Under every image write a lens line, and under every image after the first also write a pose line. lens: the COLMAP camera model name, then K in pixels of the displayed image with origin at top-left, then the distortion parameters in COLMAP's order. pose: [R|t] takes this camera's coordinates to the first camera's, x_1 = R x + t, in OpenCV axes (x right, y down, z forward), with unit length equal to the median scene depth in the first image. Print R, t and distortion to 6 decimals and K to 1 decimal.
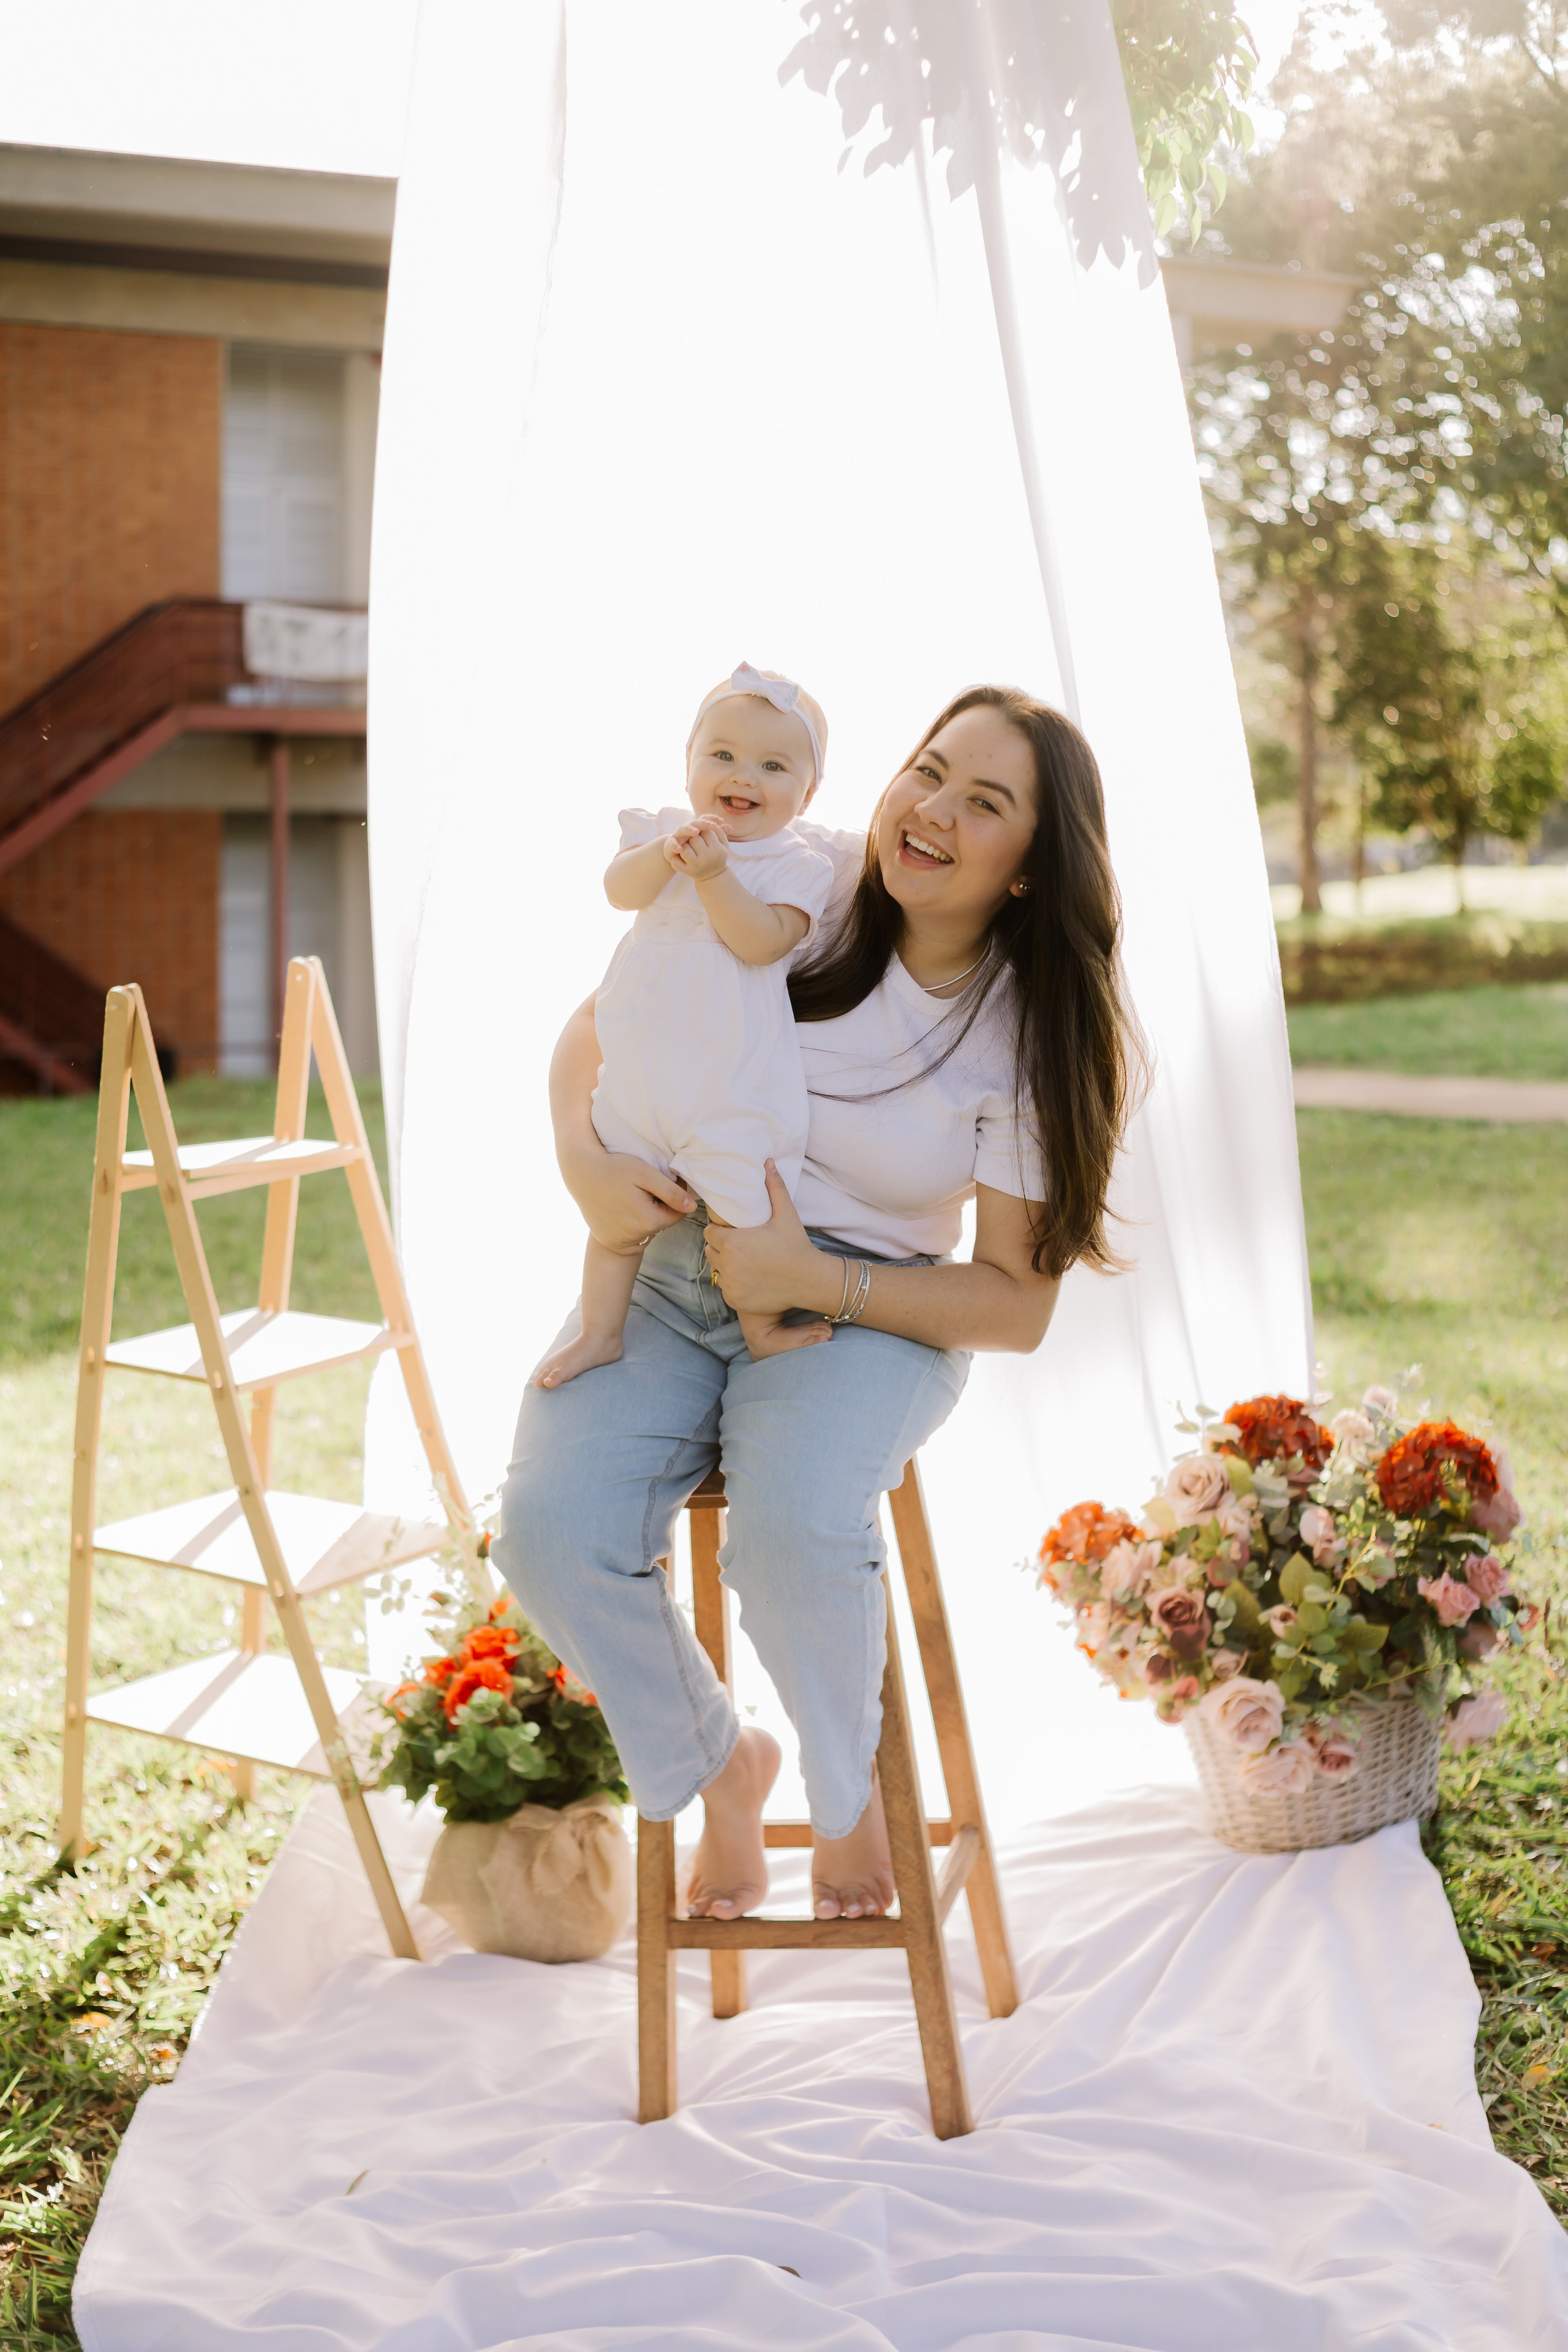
lens RADIAL K [[3081.9, 0, 745.2], [0, 3081.9, 1224.0], [0, 0, 1]] dist [-0.024014, -0.021171]
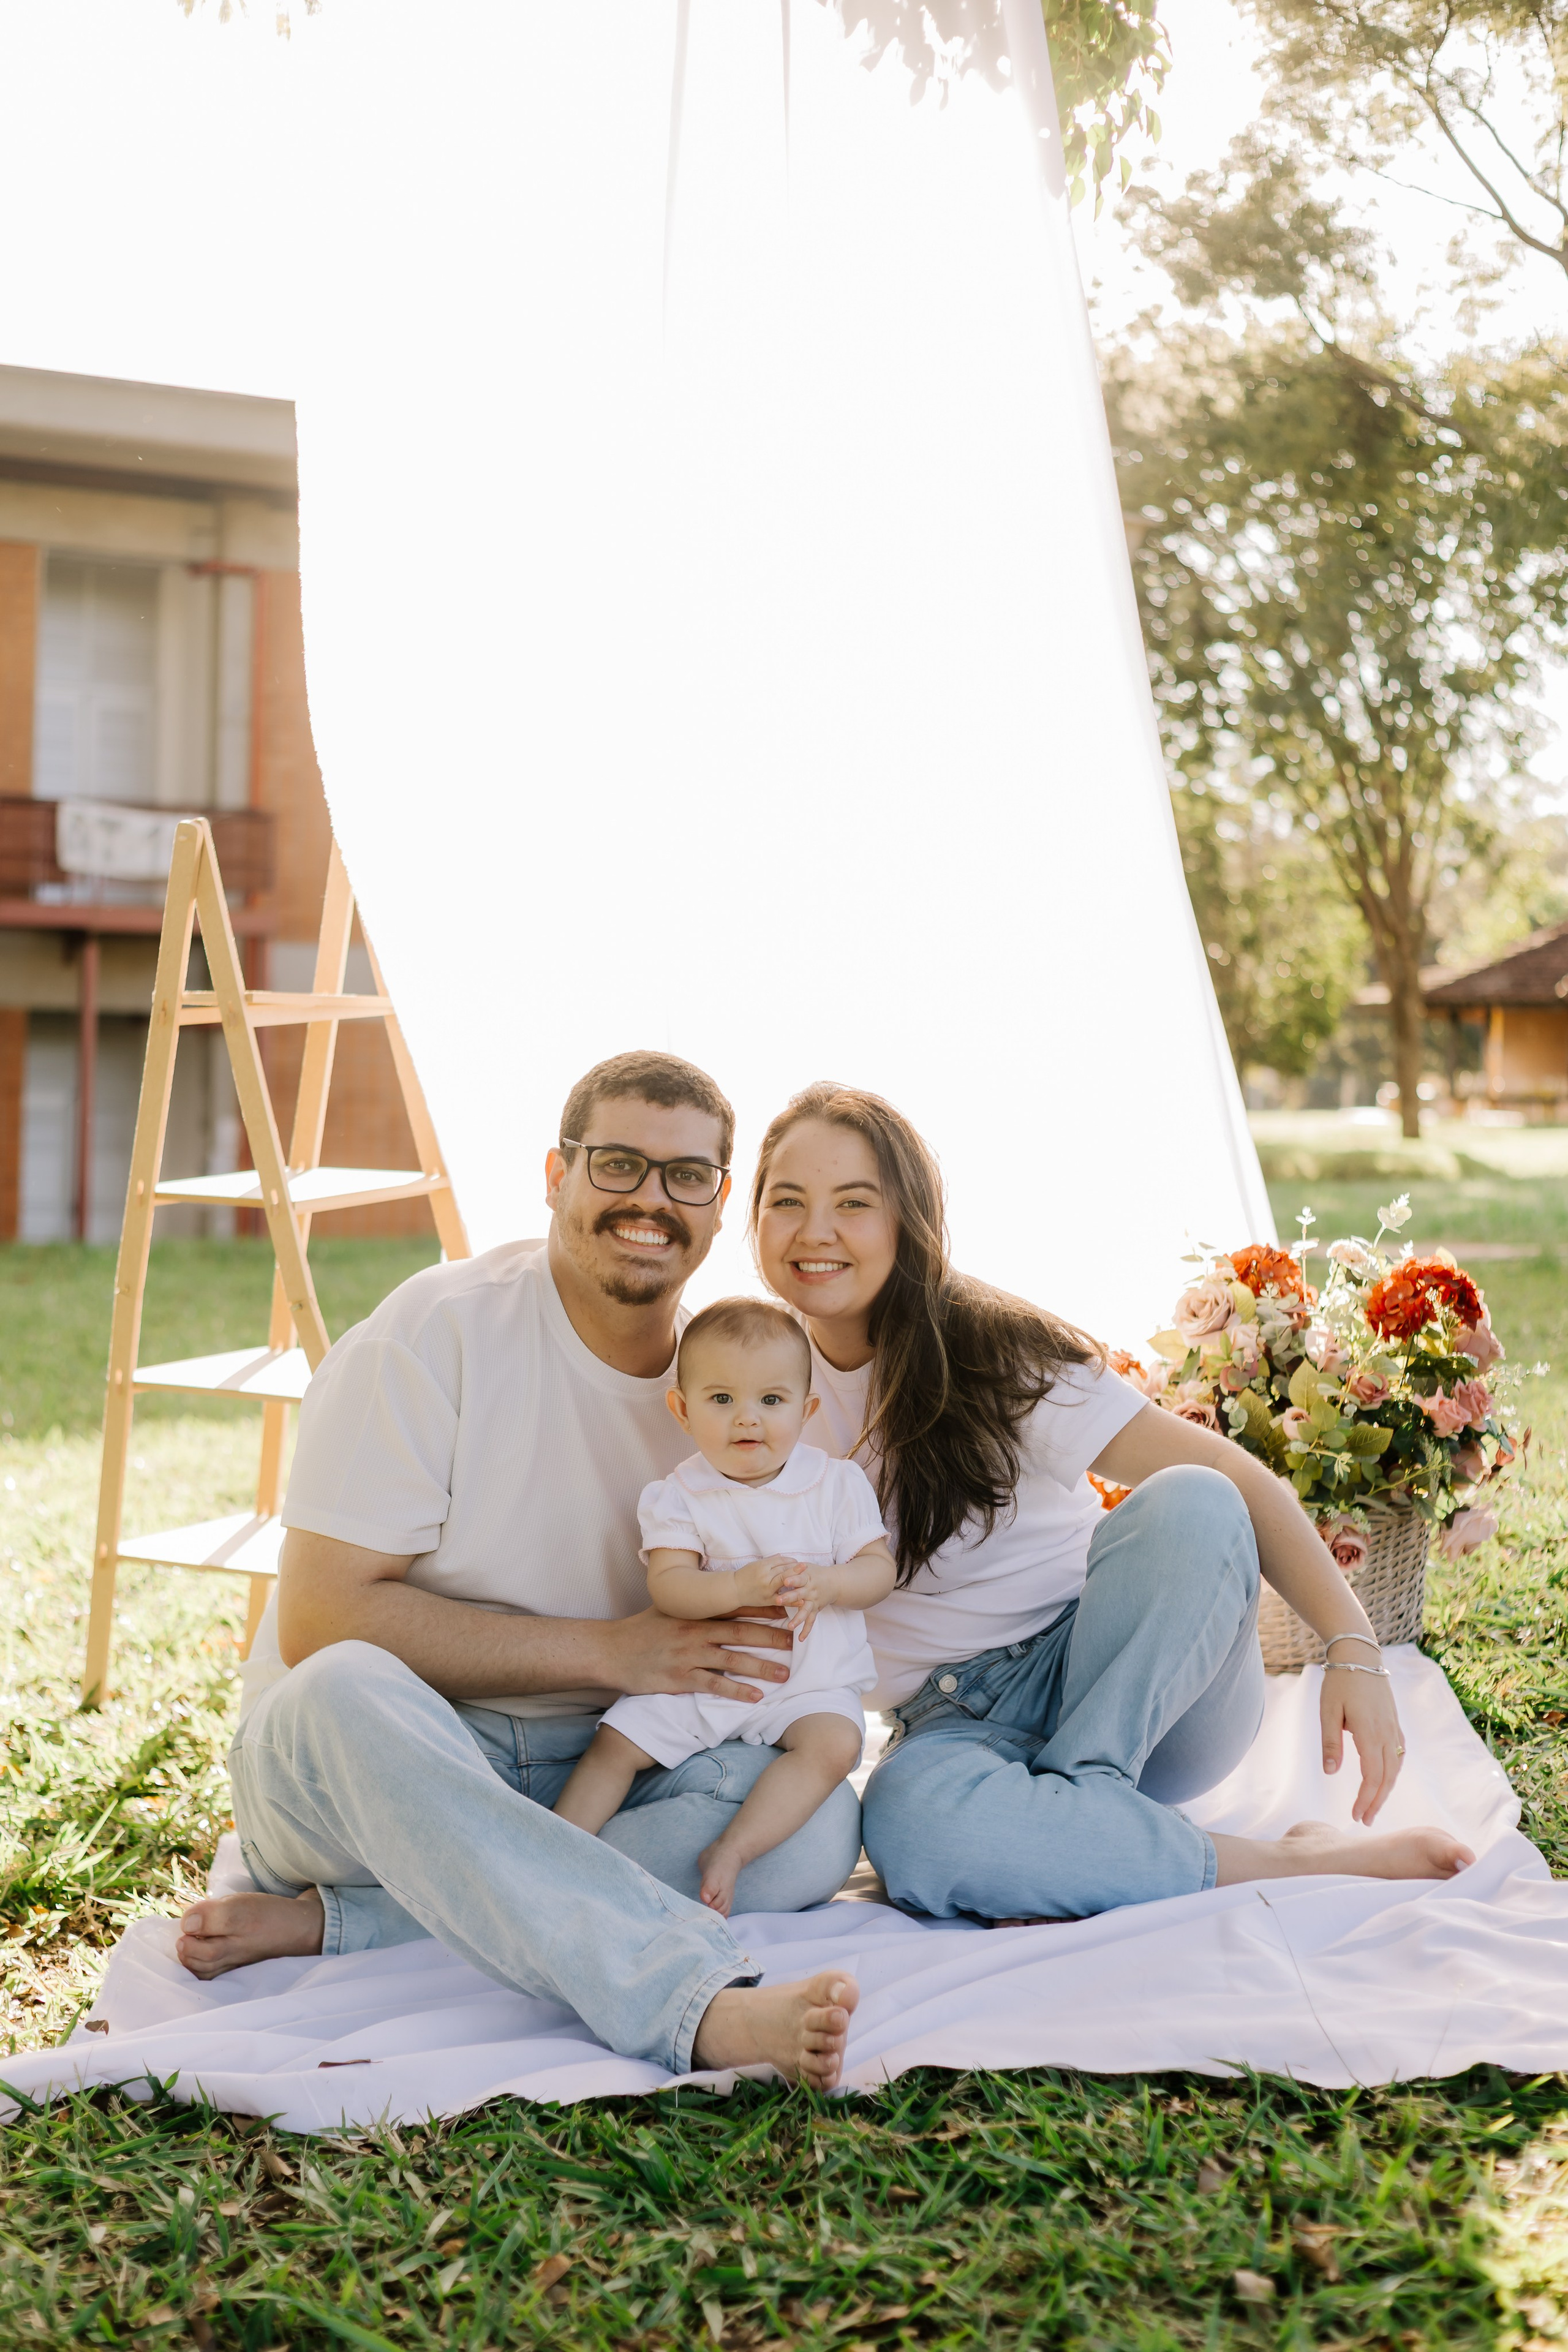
lens RADIAL K [[3065.4, 0, 784.4], [0, 3065.4, 1153.2], [0, 0, 1]] dist [0.036996, -0.102971]
pose [[0.996848, 0.011533, 0.078495, -0.081211], [-0.004077, 0.995517, -0.094492, 0.131611], [-0.079233, 0.093874, 0.992426, -0.042480]]
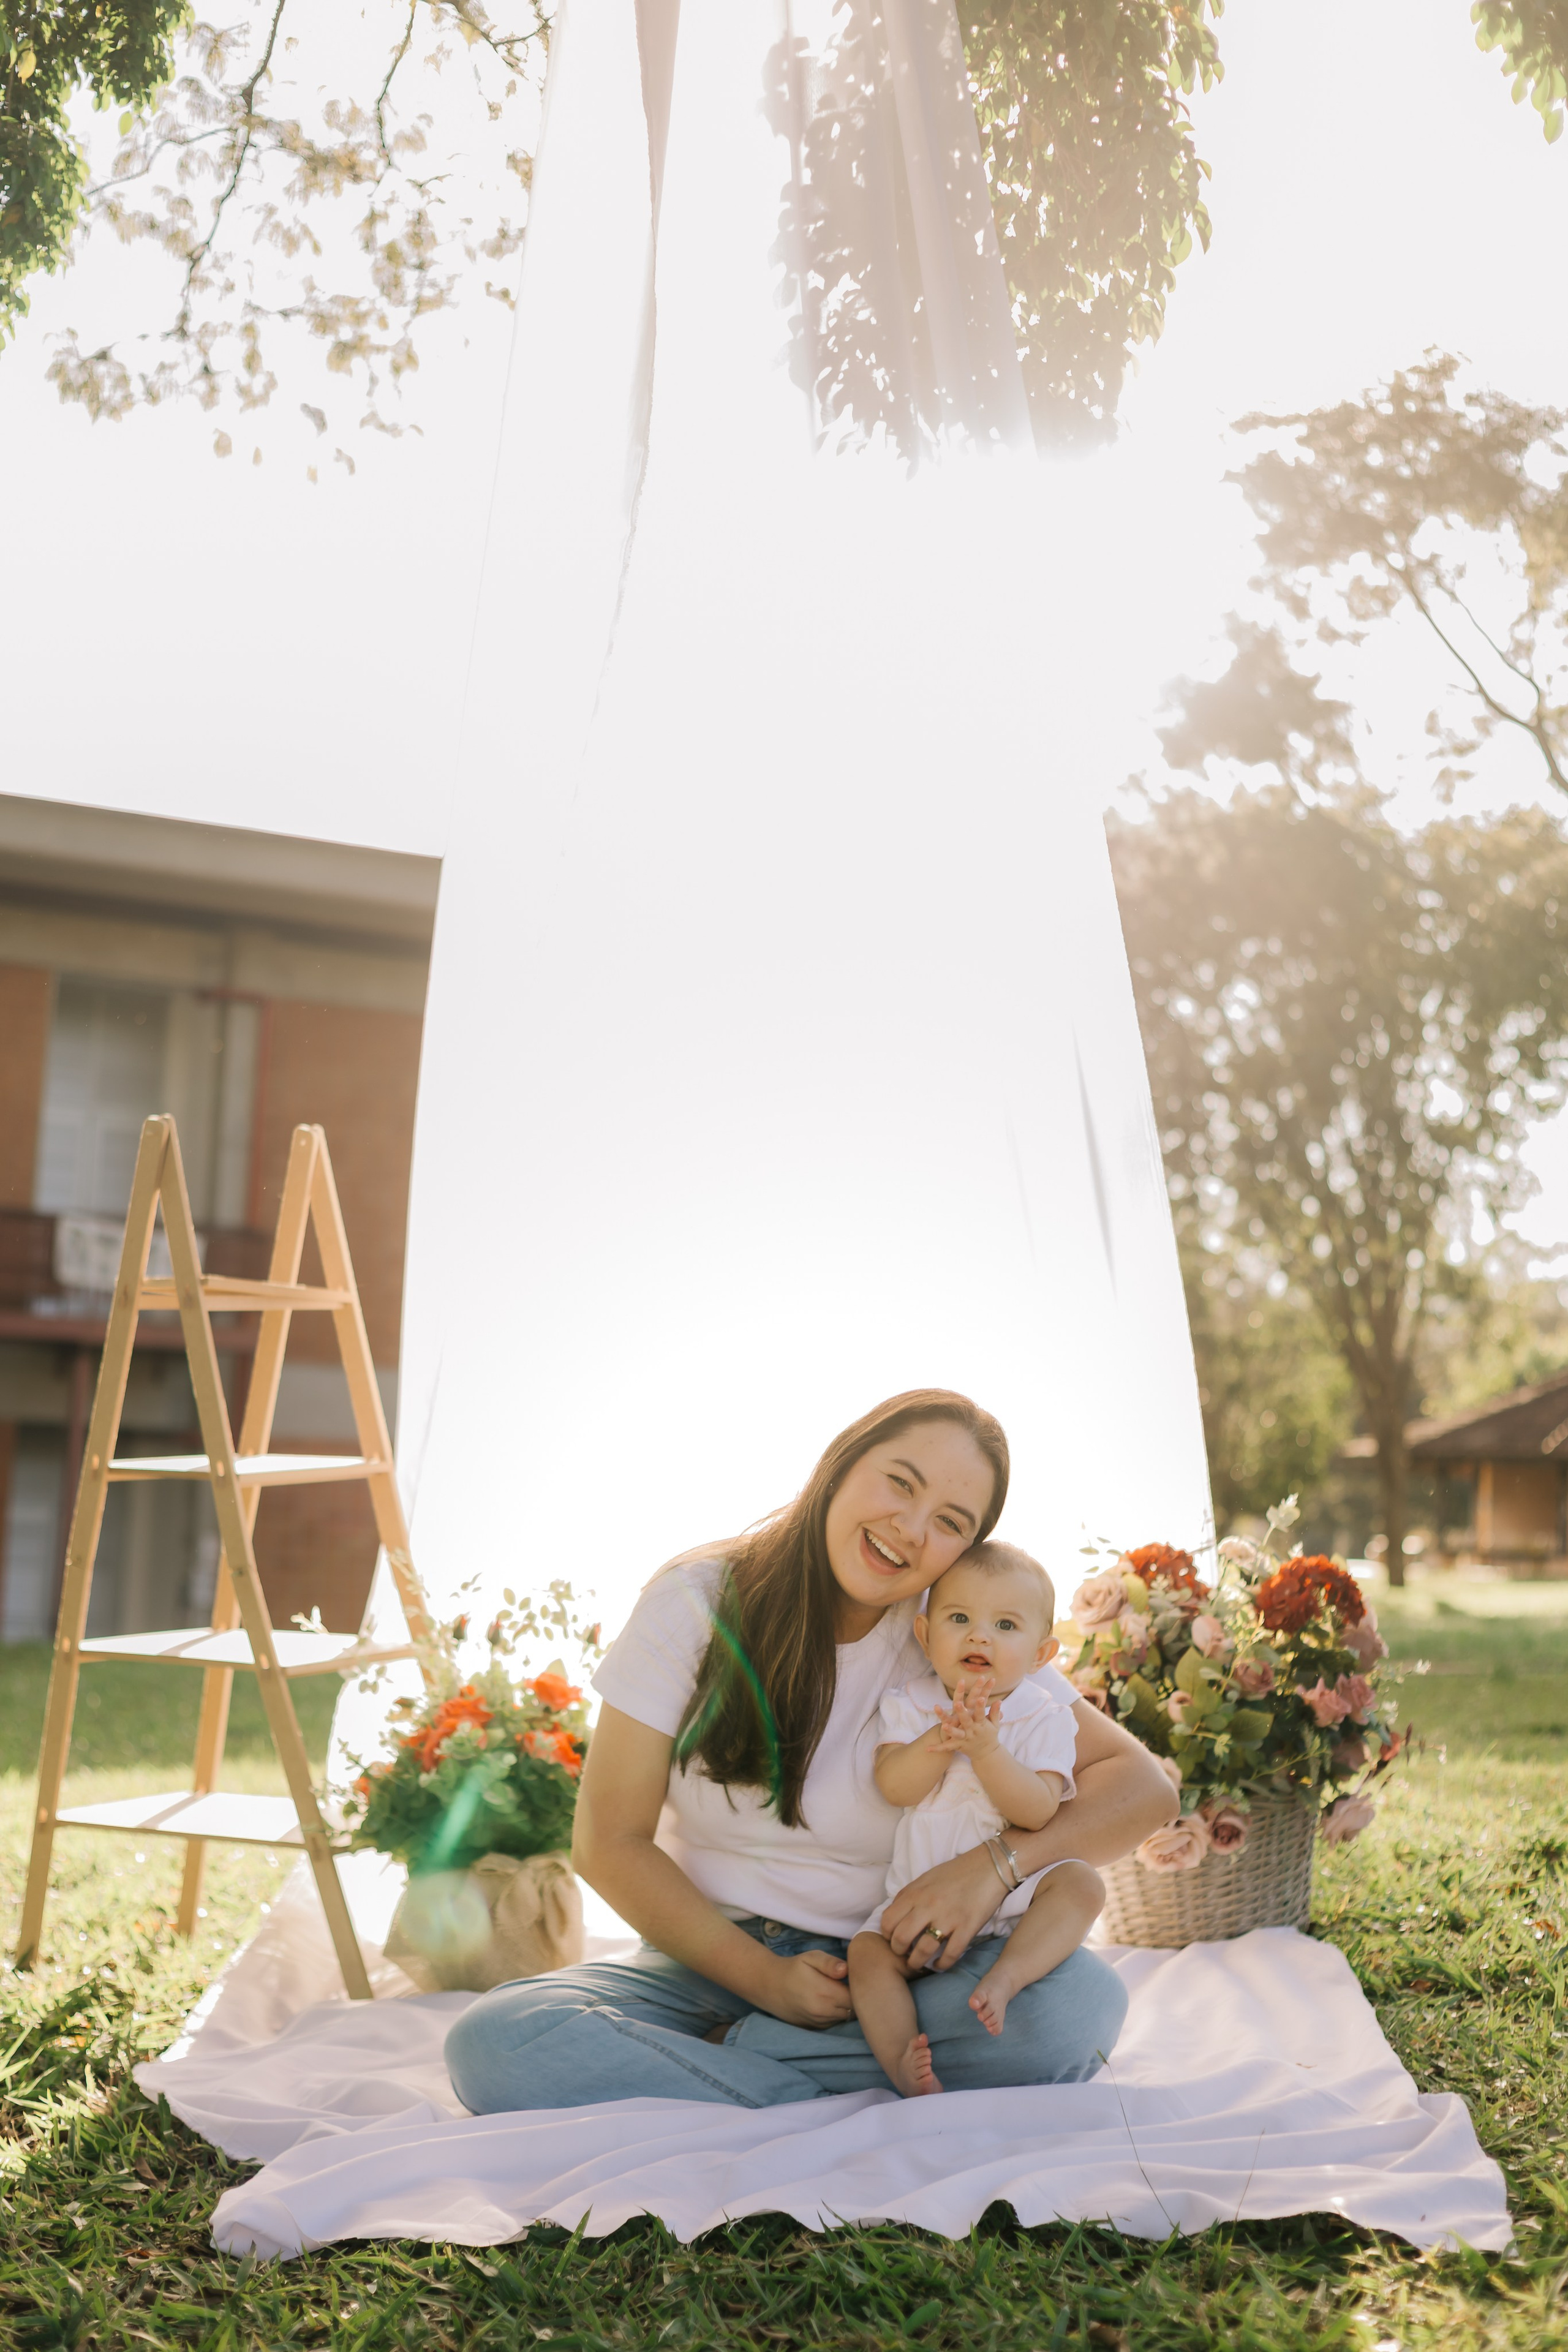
lens RADIAL K [[3053.3, 0, 772.3], [0, 3053.3, 1212.4], [0, 0, 1]] dist [0.002198, -0.054679]
pose [[0.996269, 0.042406, 0.075159, -0.060273], [-0.025290, 0.976168, -0.215536, 0.189118], [-0.082508, 0.212831, 0.973599, -0.097125]]
